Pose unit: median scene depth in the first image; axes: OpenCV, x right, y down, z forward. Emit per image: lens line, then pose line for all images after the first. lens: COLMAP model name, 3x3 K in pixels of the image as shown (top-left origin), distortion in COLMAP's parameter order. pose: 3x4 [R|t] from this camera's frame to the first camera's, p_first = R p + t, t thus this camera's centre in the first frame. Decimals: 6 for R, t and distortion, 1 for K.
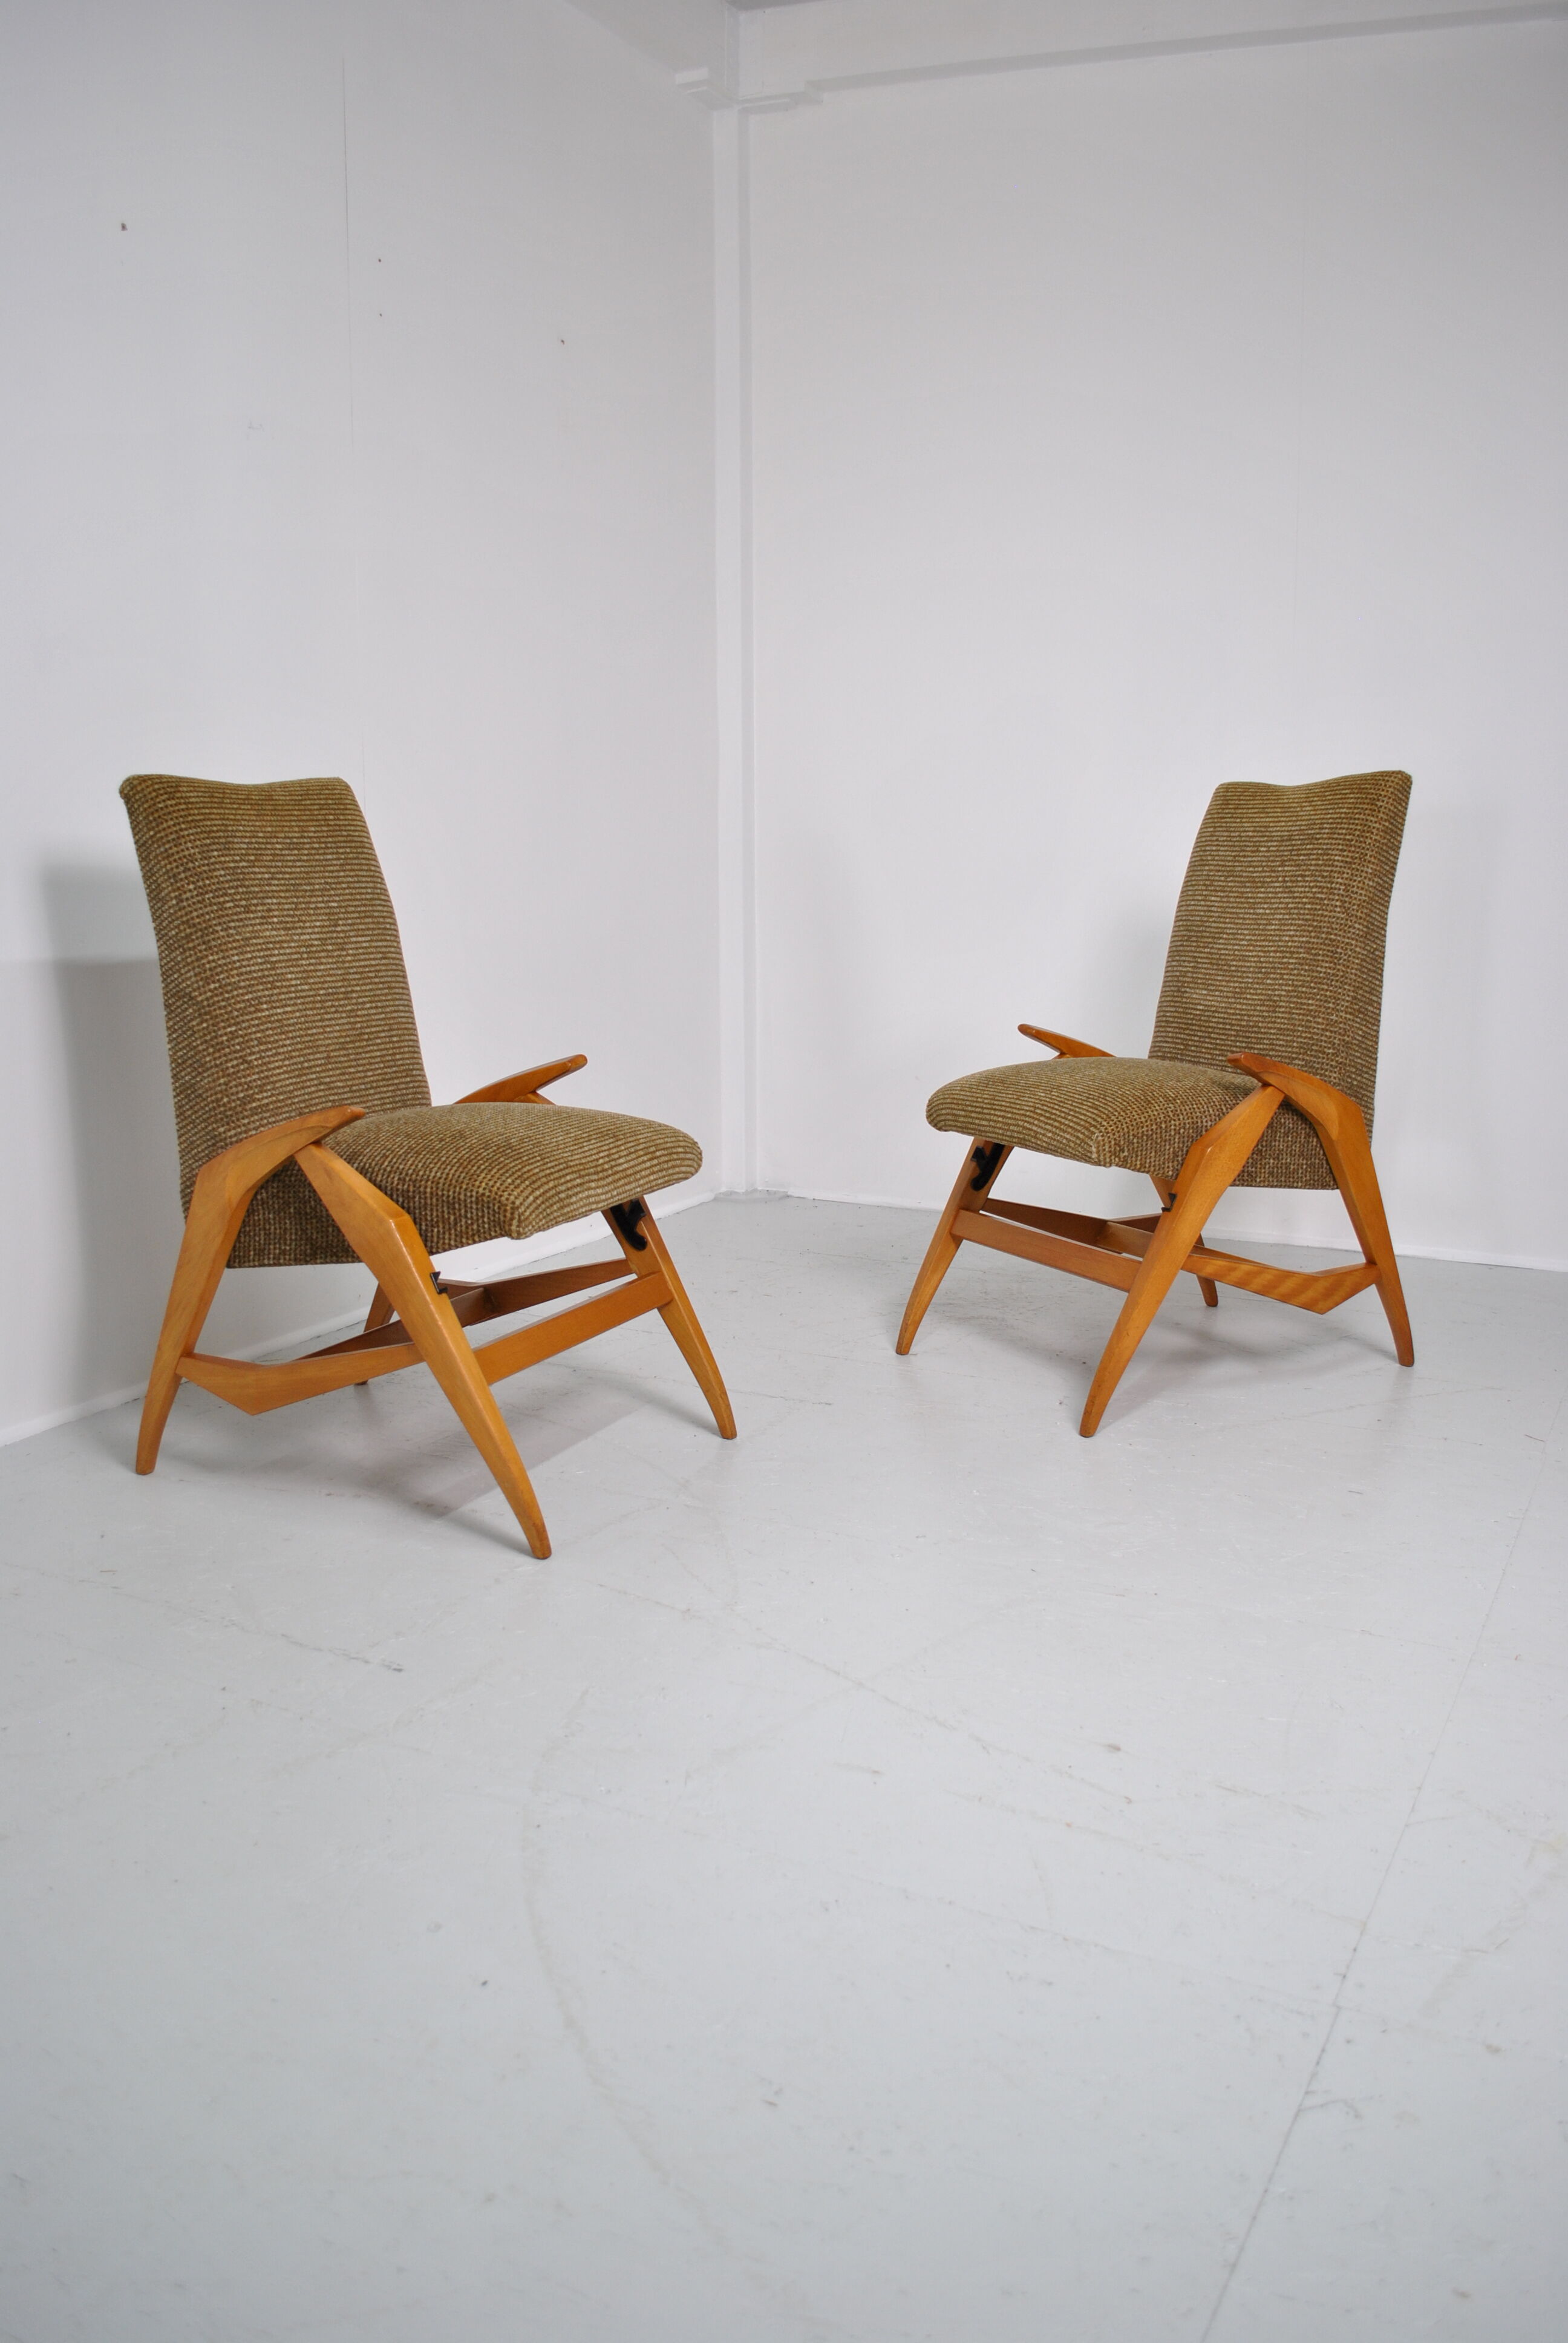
lens RADIAL K [[1940.1, 0, 777.2], [0, 1940.1, 1168.9], [0, 0, 1]] dist [-0.079293, -0.018871]
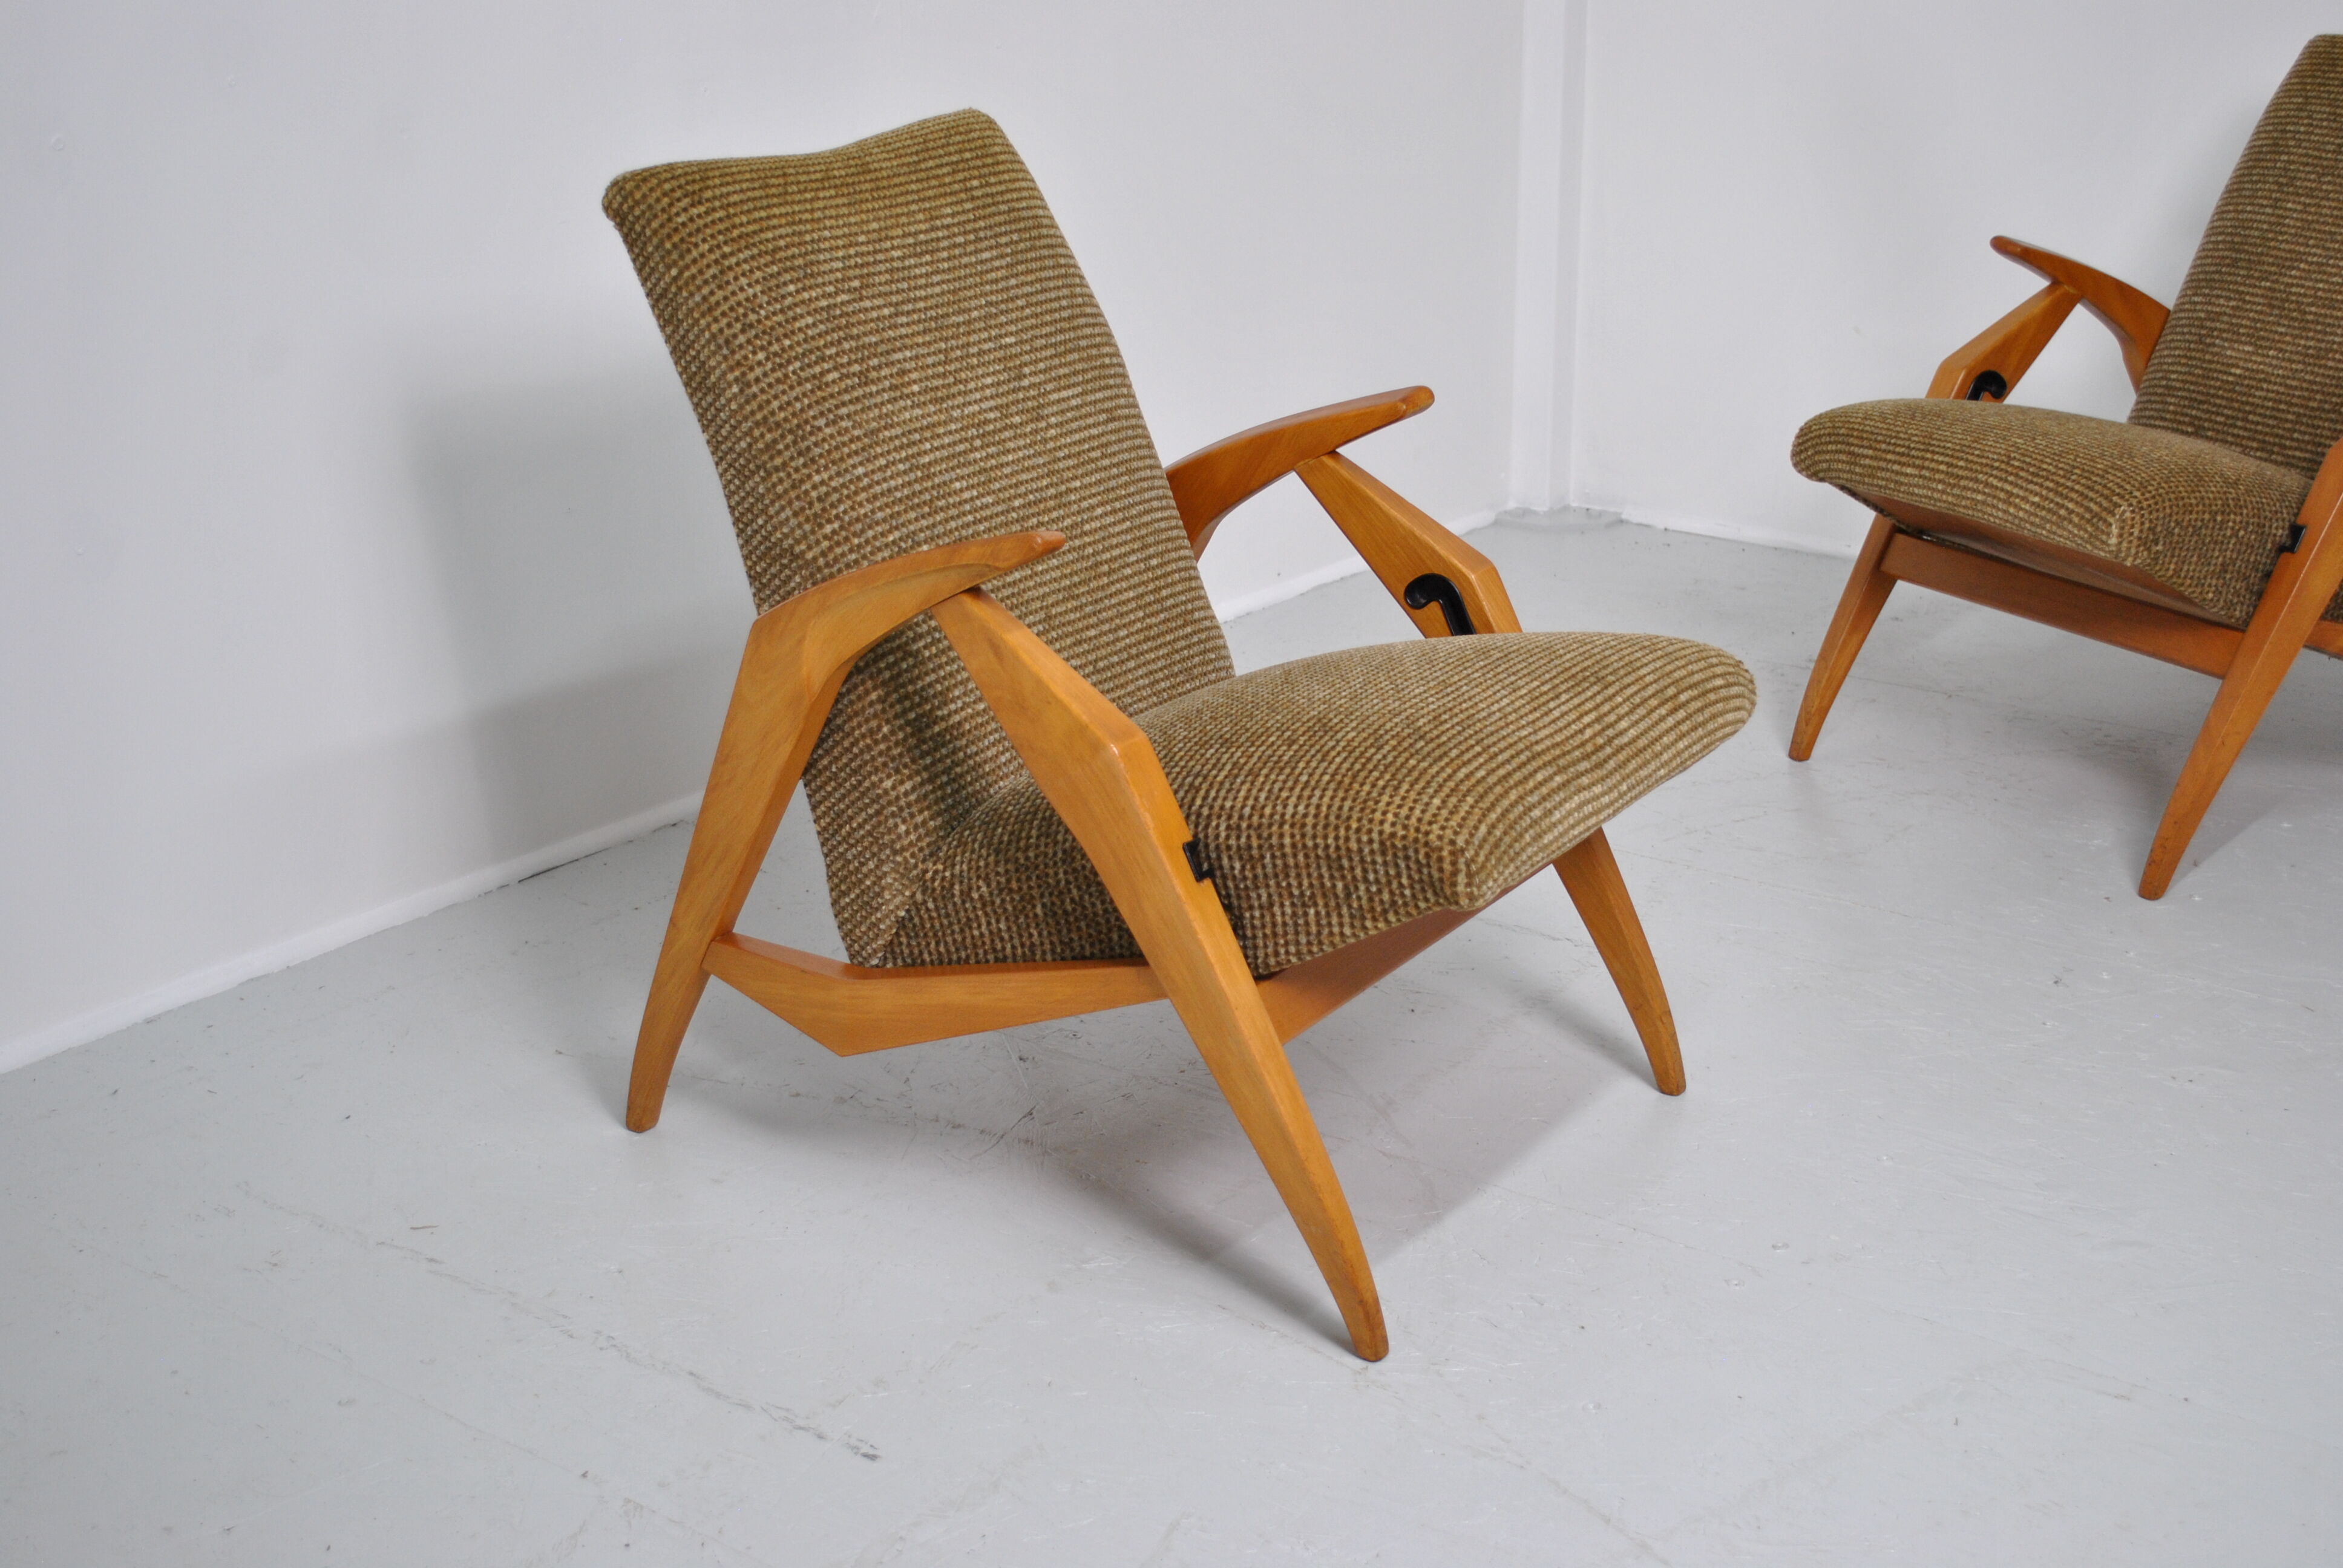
lens RADIAL K [[3036.4, 0, 1183.8], [0, 3036.4, 777.6], [0, 0, 1]] dist [-0.035669, 0.000000]
pose [[0.994723, 0.034023, -0.096792, -0.176412], [-0.019800, 0.989340, 0.144275, -0.157754], [0.100669, -0.141597, 0.984792, 0.294943]]
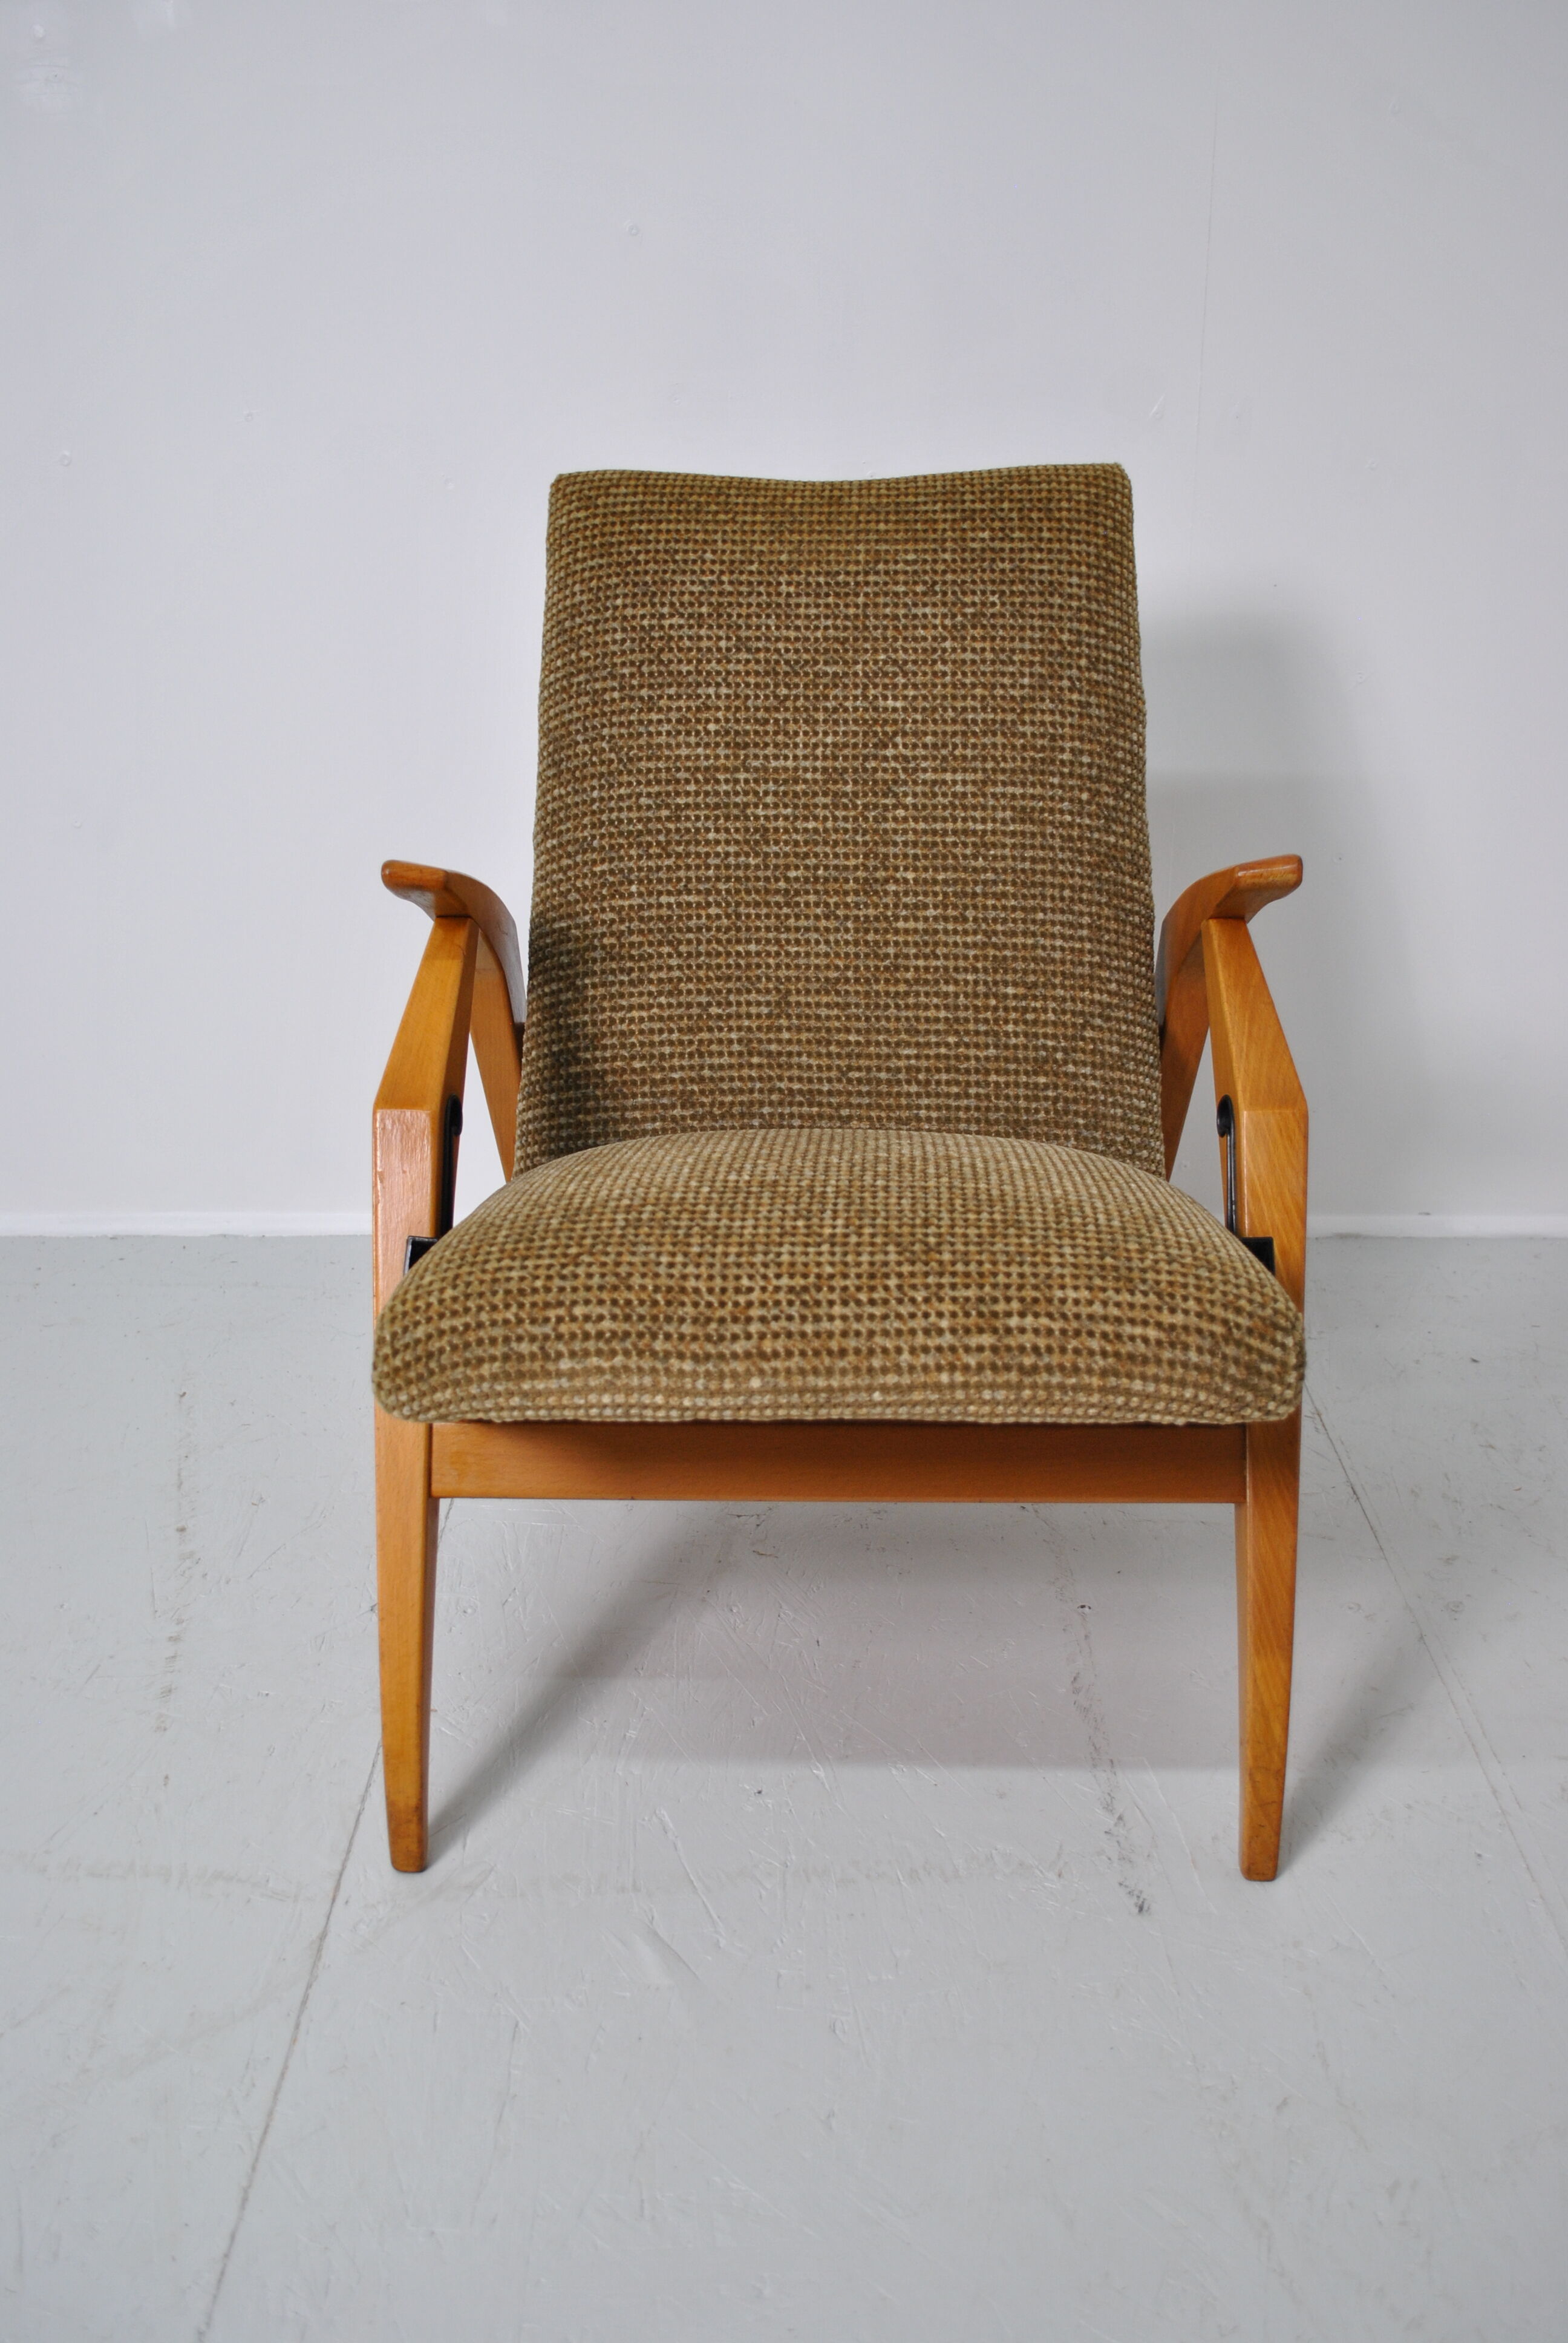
lens RADIAL K [[2208.5, 0, 779.4], [0, 2208.5, 1166.5], [0, 0, 1]] dist [-0.017440, 0.000000]
pose [[0.422078, 0.319860, -0.848257, 0.590597], [-0.162959, 0.947216, 0.276090, -0.234252], [0.891793, 0.021699, 0.451923, 1.509199]]
